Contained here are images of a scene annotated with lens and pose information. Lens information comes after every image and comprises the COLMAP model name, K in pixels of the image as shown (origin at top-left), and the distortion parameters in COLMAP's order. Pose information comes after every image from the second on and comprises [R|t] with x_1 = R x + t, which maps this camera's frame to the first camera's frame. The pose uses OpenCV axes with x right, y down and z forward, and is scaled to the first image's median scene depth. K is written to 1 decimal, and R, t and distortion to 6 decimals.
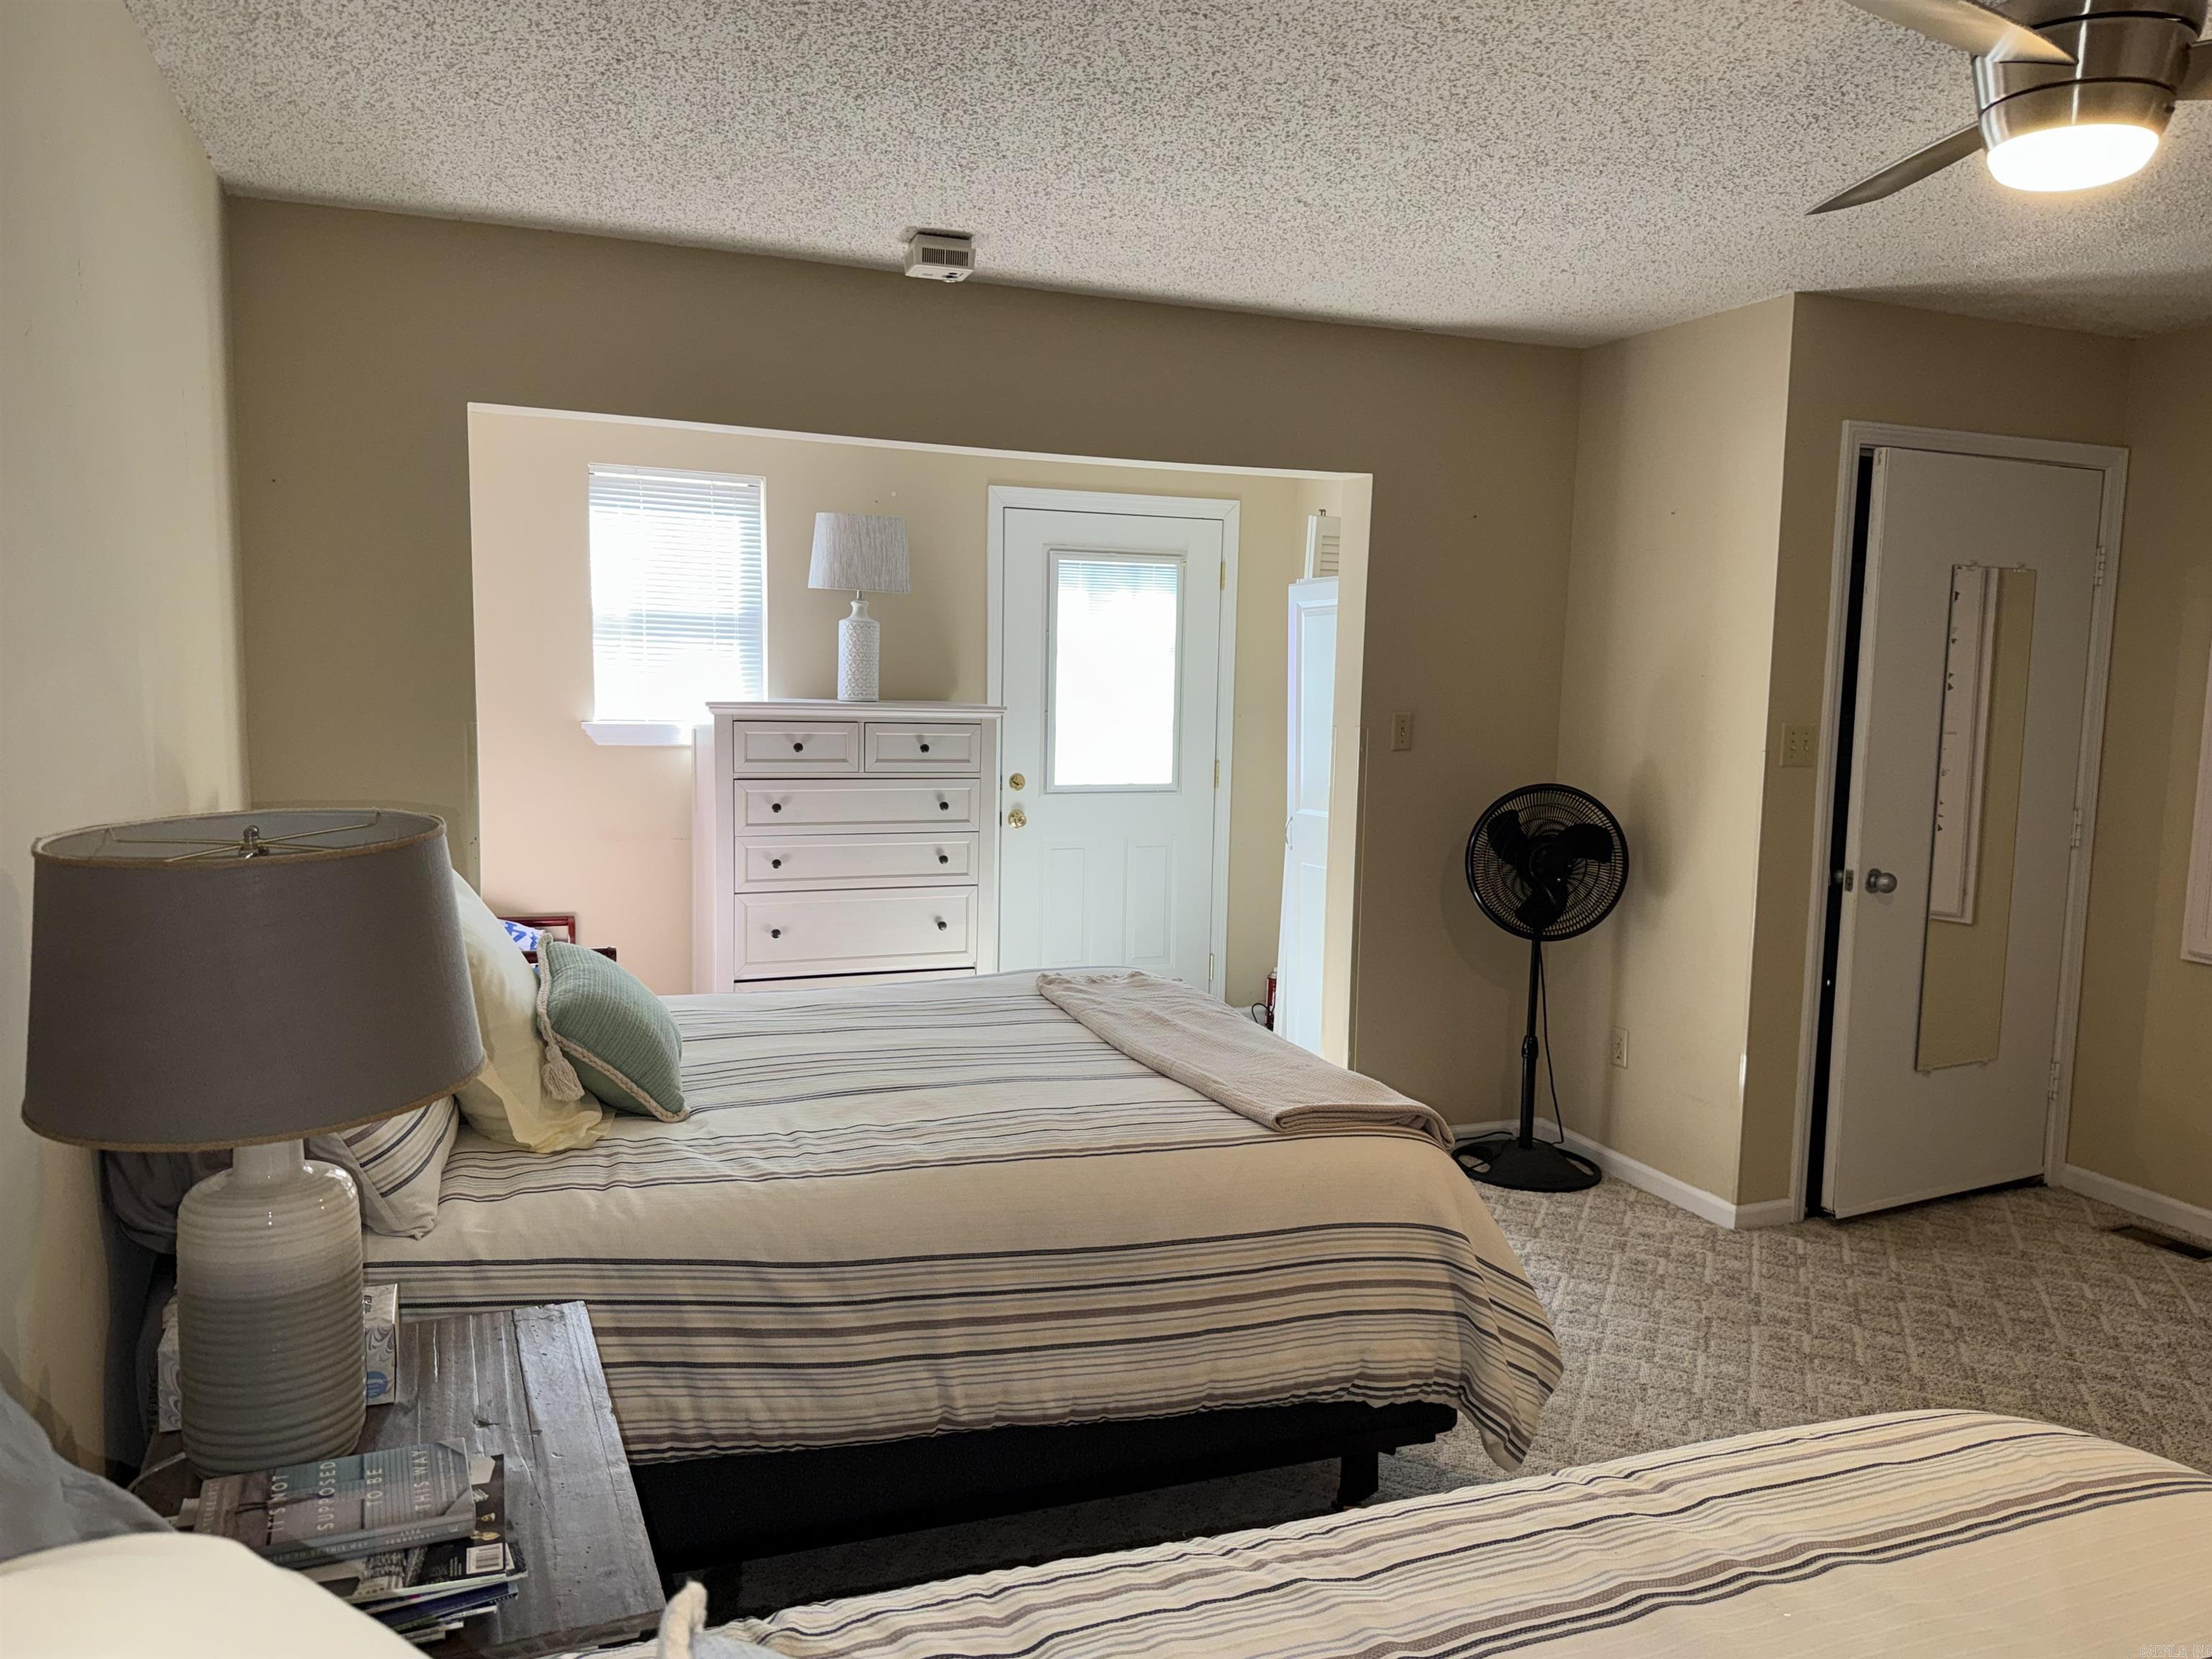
lens RADIAL K [[1569.0, 0, 1106.0], [0, 1569.0, 829.5], [0, 0, 1]] dist [0.097138, 0.002799]
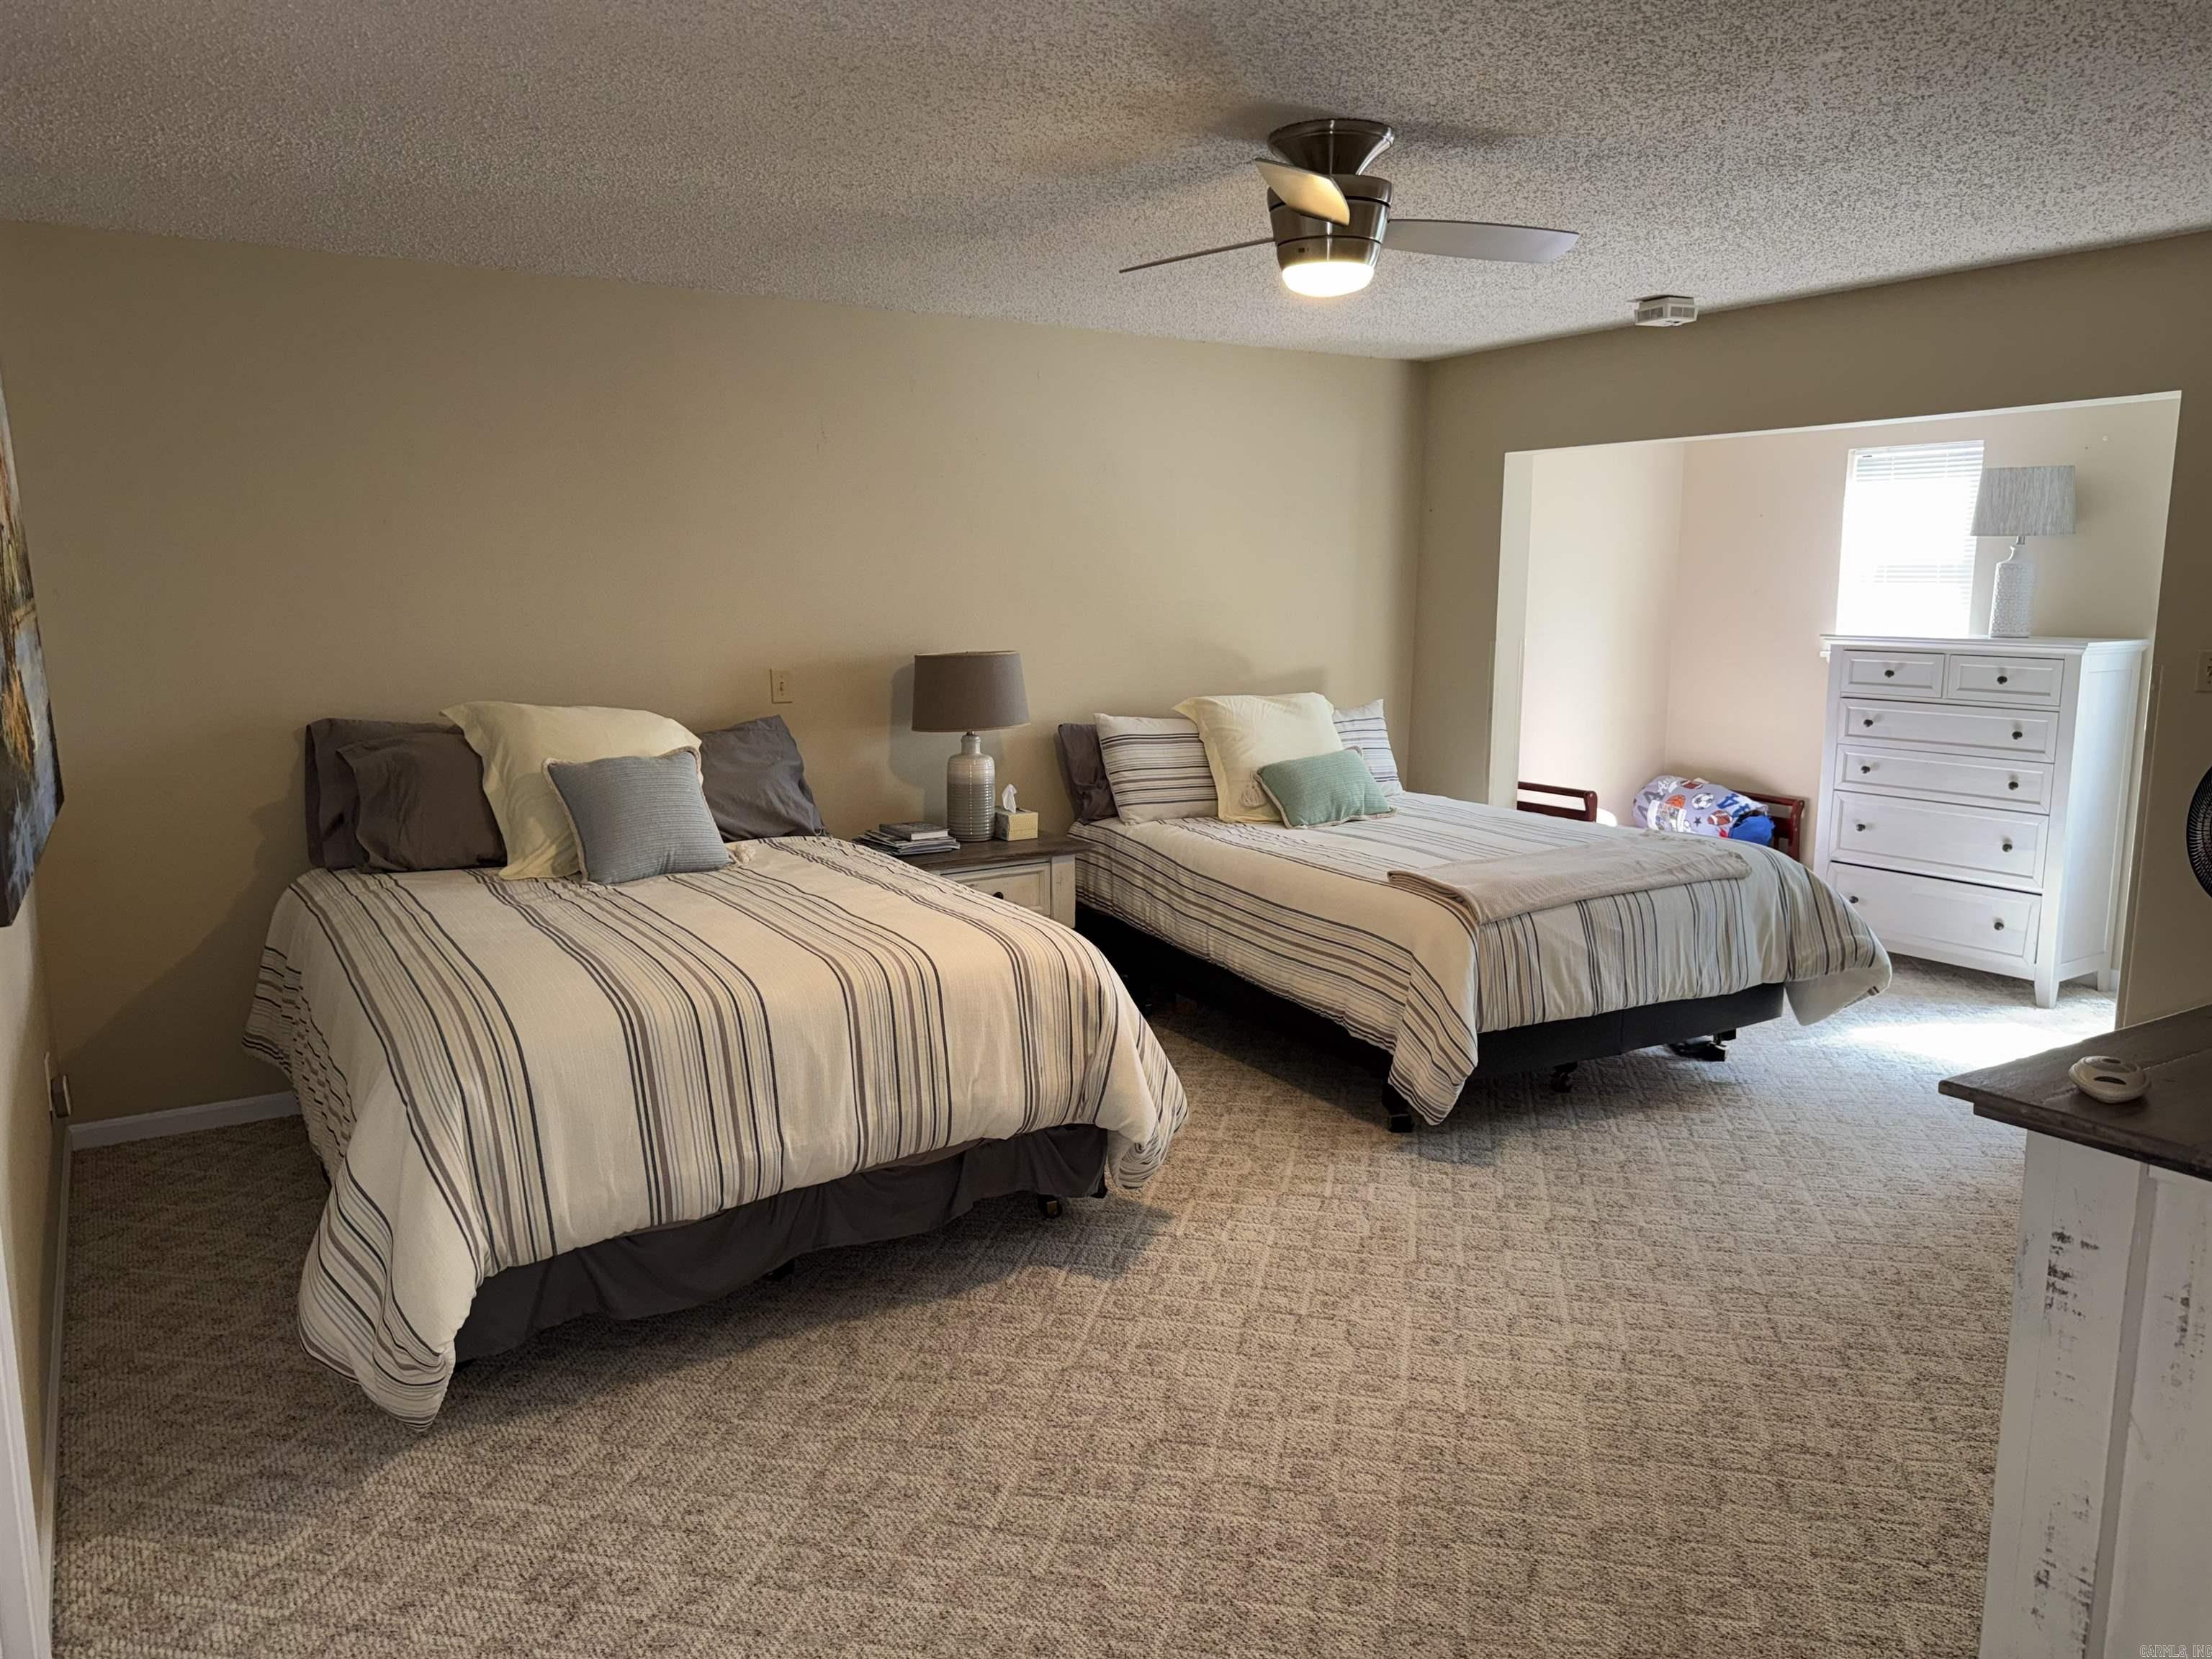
lens RADIAL K [[1527.4, 0, 1106.0], [0, 1527.4, 829.5], [0, 0, 1]] dist [0.103498, -0.116317]
pose [[0.199889, 0.134627, -0.970526, 0.965284], [-0.103869, 0.987846, 0.115636, -0.011873], [0.974298, 0.077693, 0.211443, 0.212509]]
